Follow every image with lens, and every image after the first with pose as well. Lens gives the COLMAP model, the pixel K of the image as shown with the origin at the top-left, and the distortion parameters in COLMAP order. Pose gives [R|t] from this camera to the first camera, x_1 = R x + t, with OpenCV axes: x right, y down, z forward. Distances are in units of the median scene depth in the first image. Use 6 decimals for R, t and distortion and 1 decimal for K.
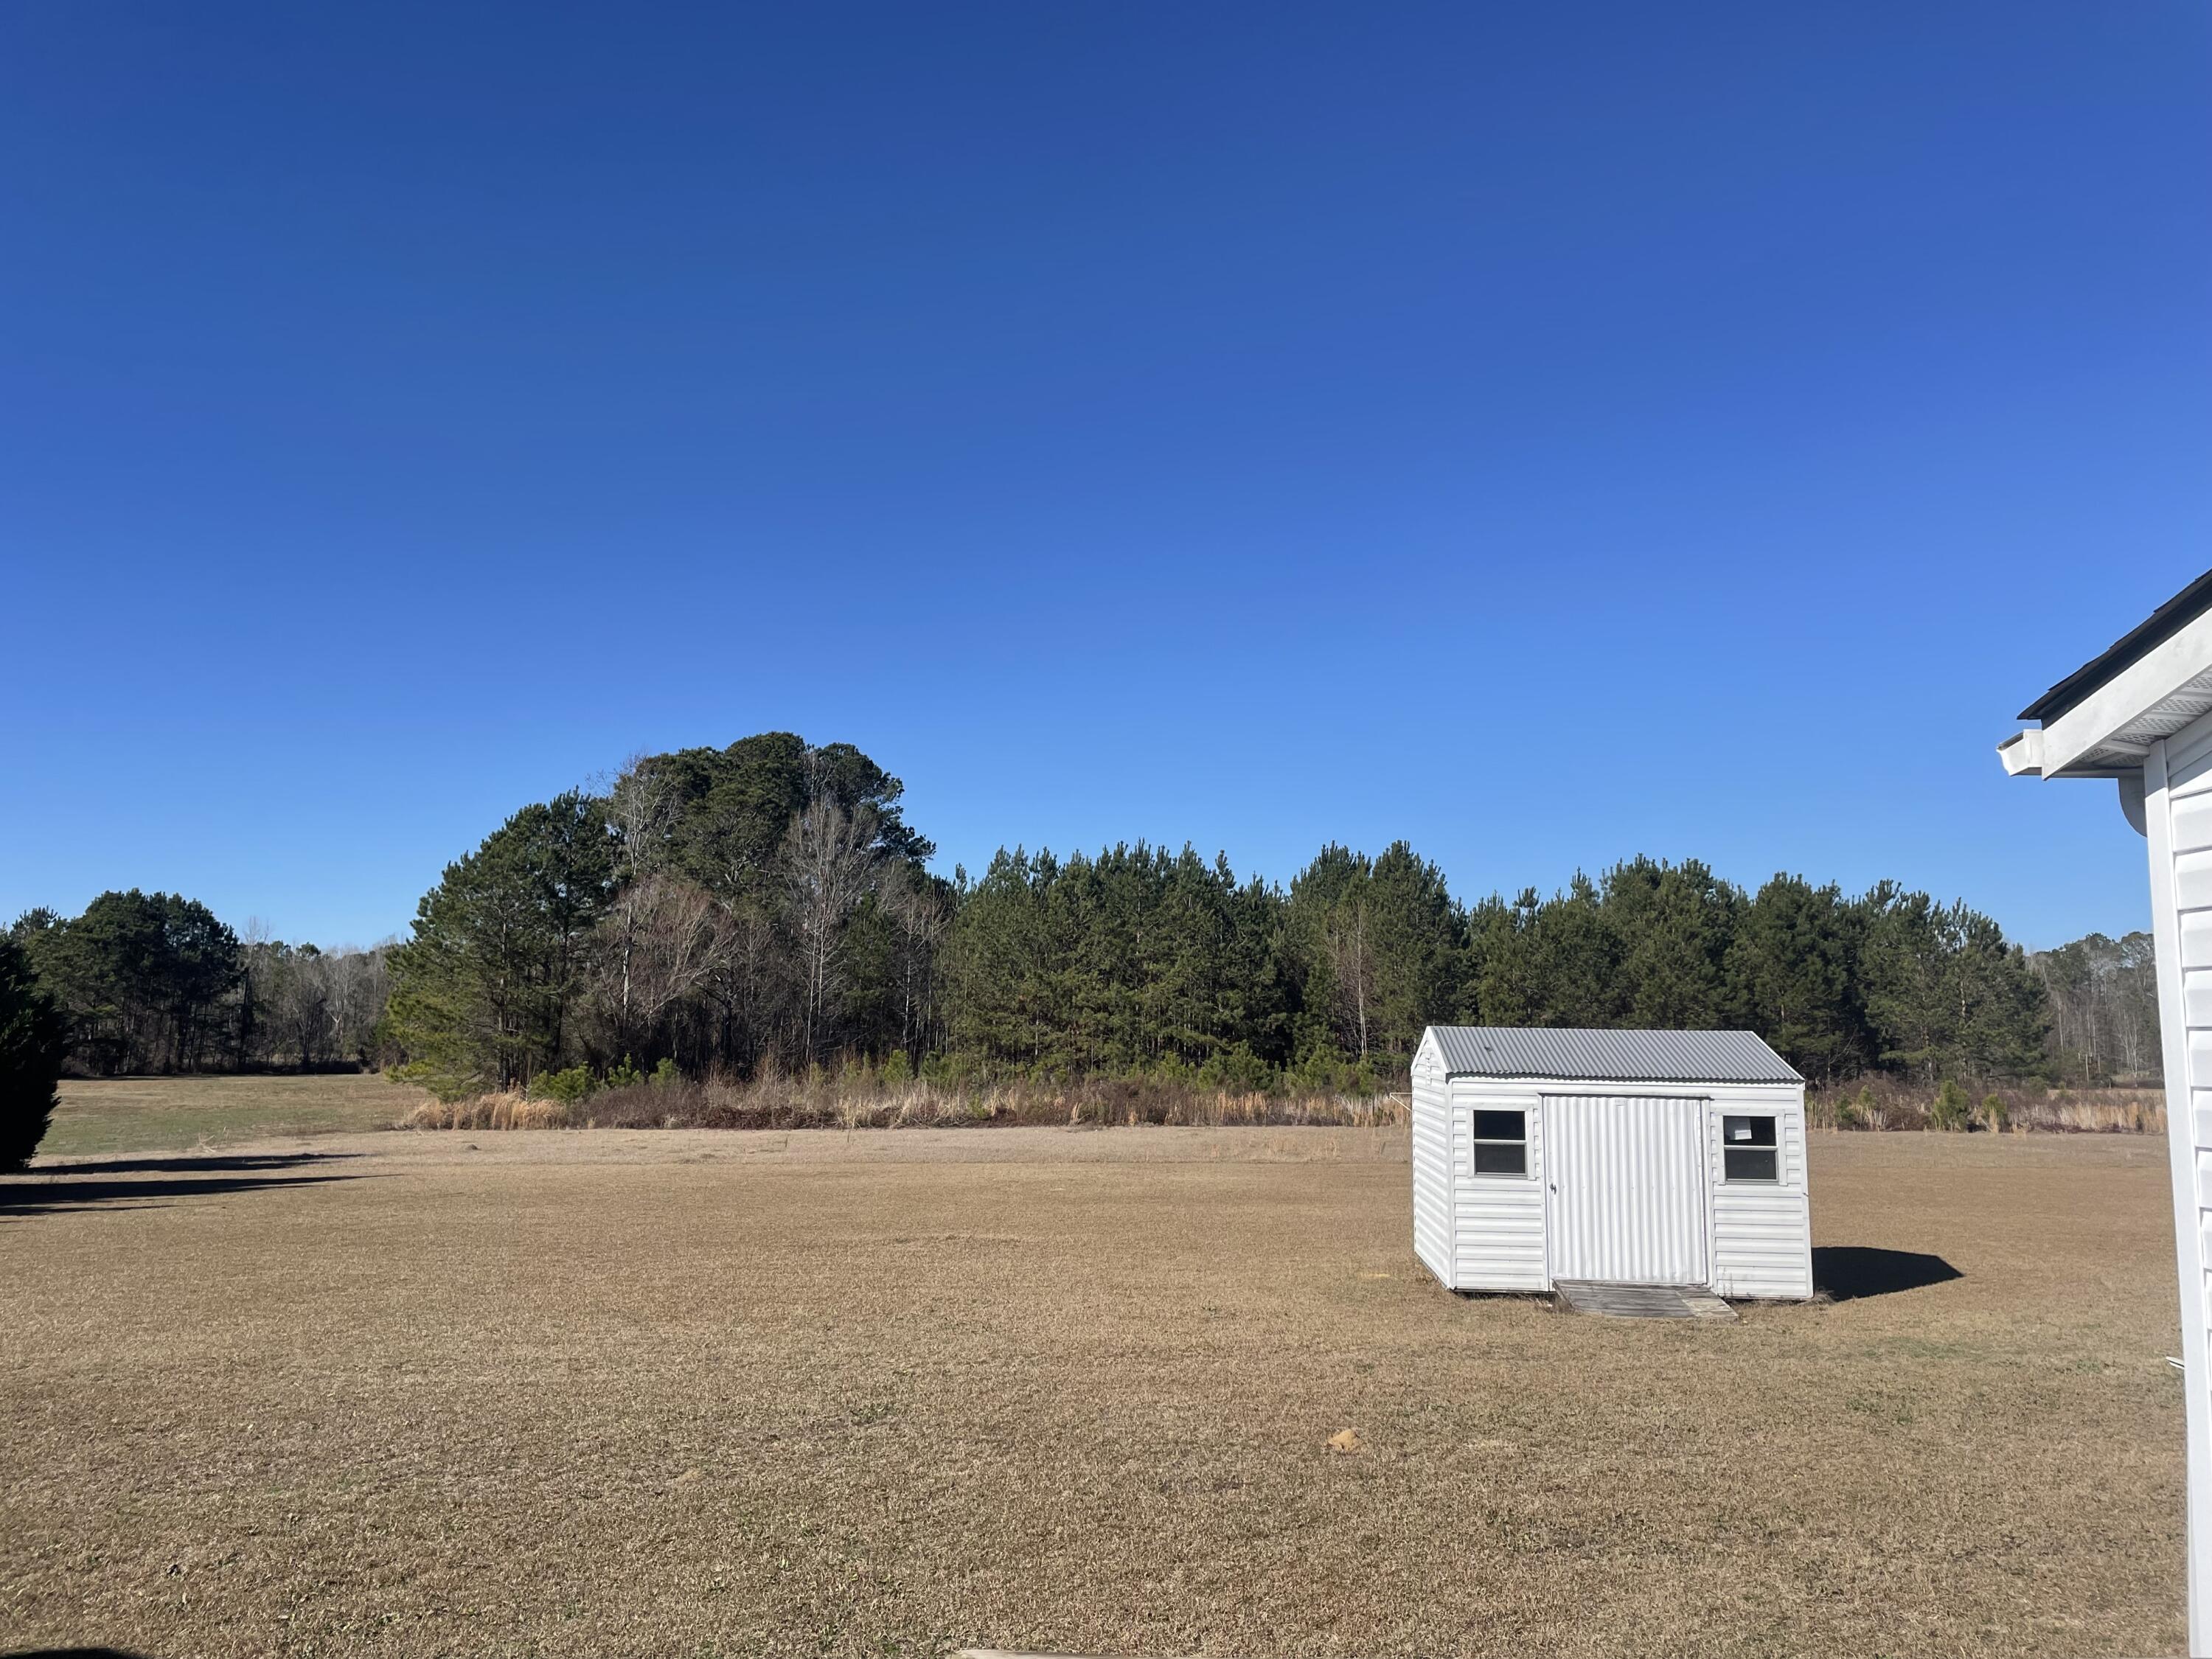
lens RADIAL K [[1667.8, 0, 1110.8], [0, 1667.8, 823.5], [0, 0, 1]] dist [0.064585, -0.020913]
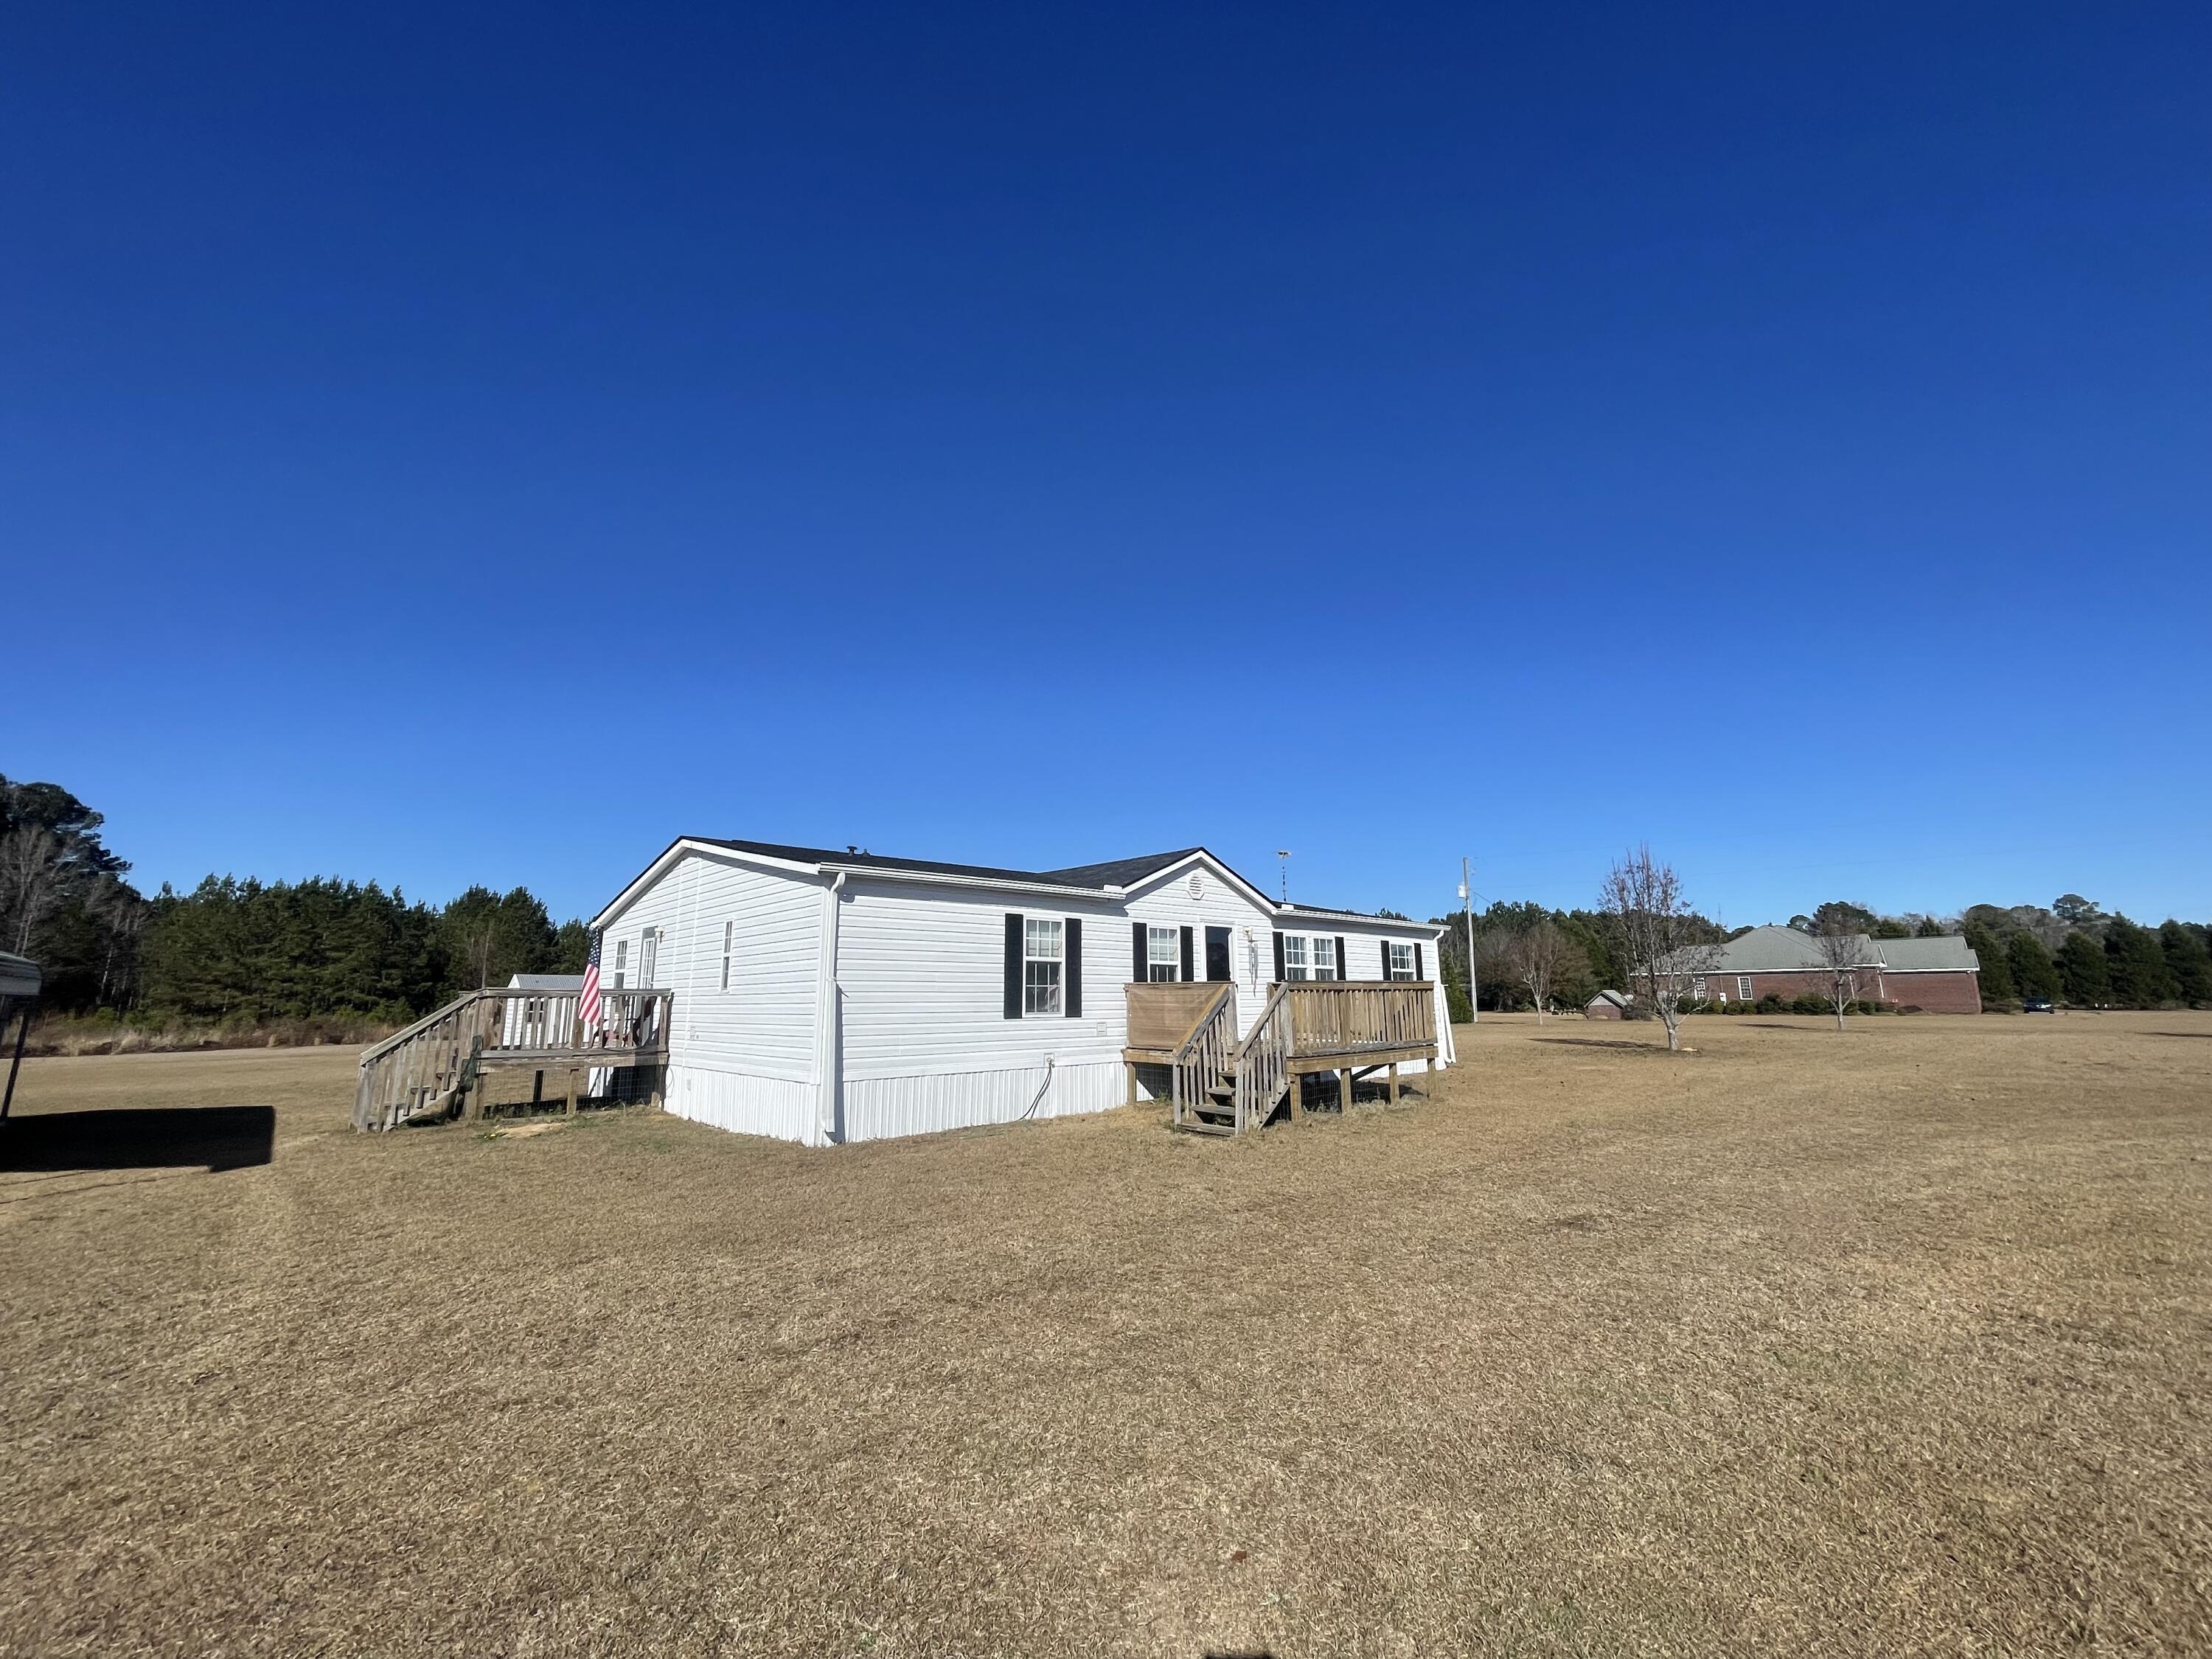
lens RADIAL K [[893.1, 0, 1114.1], [0, 893.1, 826.2], [0, 0, 1]] dist [-0.001449, -0.000404]
pose [[0.728849, 0.112185, 0.675421, -0.022040], [-0.069348, 0.993508, -0.090185, -0.012813], [-0.681154, 0.018893, 0.731897, -0.160266]]
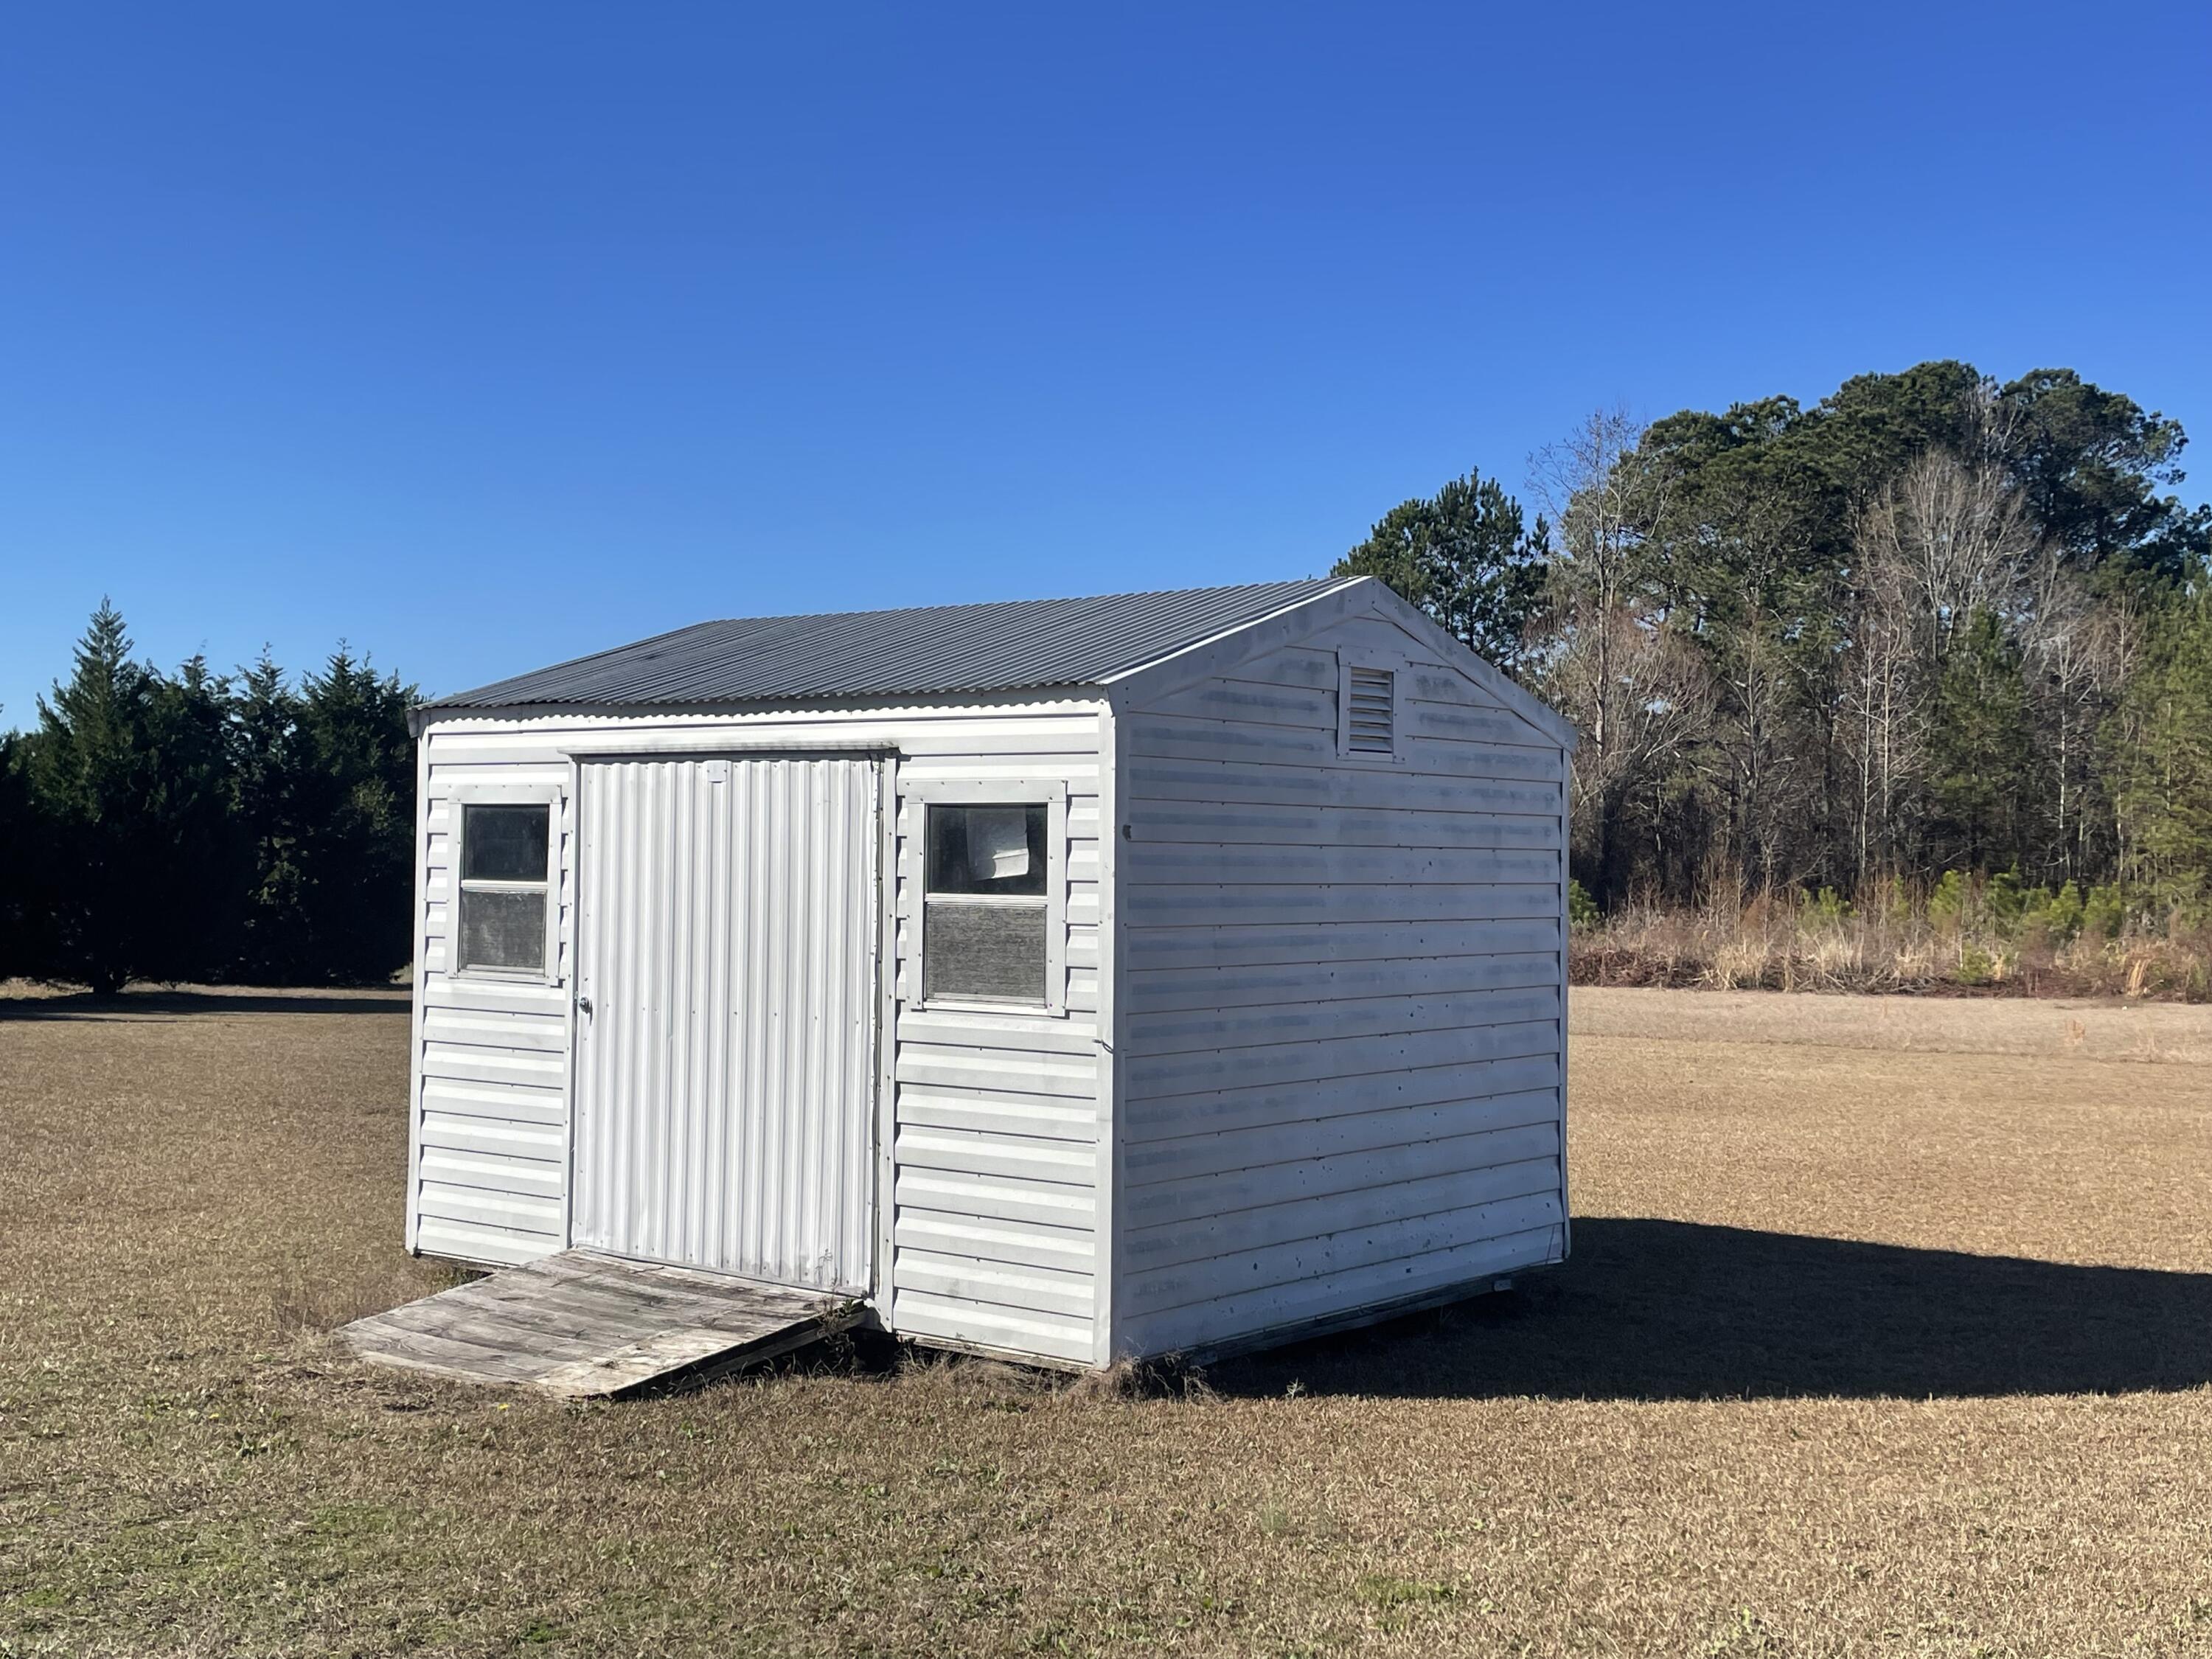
lens RADIAL K [[2501.6, 0, 1113.8], [0, 2501.6, 834.8], [0, 0, 1]] dist [0.057955, 0.000000]
pose [[0.822144, -0.004688, -0.569260, 0.109212], [0.066263, 0.993957, 0.087513, 0.022656], [0.565409, -0.109669, 0.817487, 0.101296]]
